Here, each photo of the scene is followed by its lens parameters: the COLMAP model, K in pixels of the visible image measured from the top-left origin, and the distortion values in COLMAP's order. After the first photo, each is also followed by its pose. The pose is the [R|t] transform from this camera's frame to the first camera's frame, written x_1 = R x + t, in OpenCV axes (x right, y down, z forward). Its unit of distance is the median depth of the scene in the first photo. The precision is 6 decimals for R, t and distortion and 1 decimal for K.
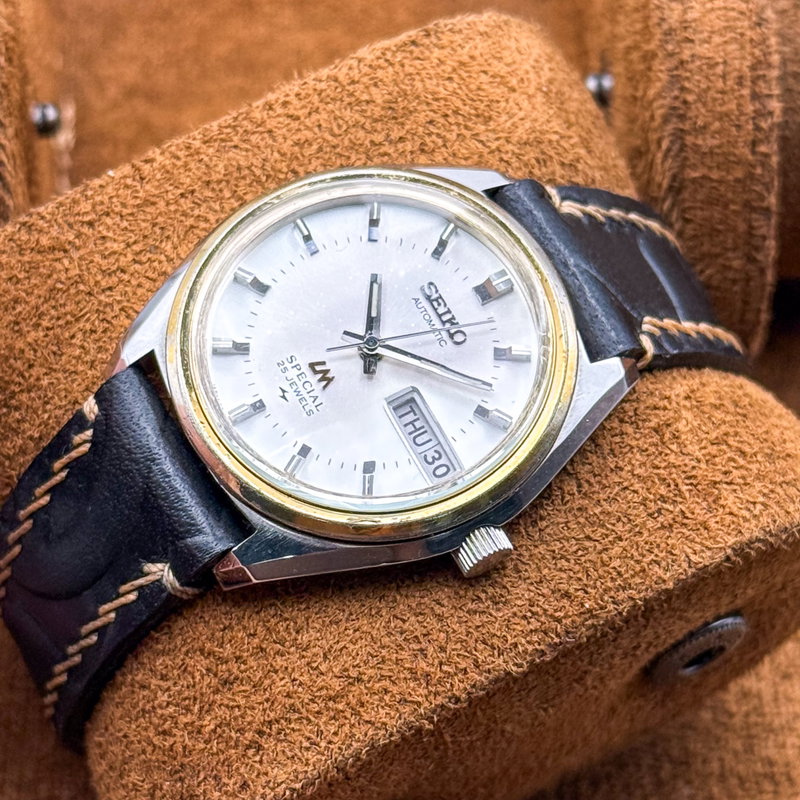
lens RADIAL K [[2657.5, 0, 400.0], [0, 2657.5, 400.0], [0, 0, 1]] dist [-0.039232, 1.133371]
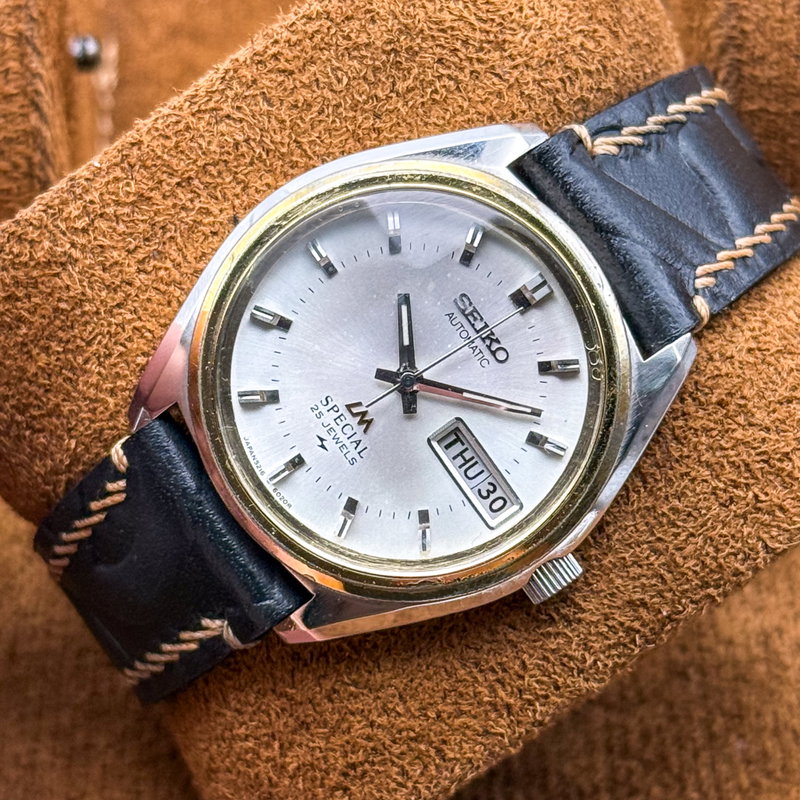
lens RADIAL K [[2657.5, 0, 400.0], [0, 2657.5, 400.0], [0, 0, 1]] dist [-0.039232, 1.133371]
pose [[0.992209, -0.116355, -0.044532, 0.026645], [0.124585, 0.925840, 0.356788, -0.340499], [-0.000284, -0.359557, 0.933123, 0.129266]]
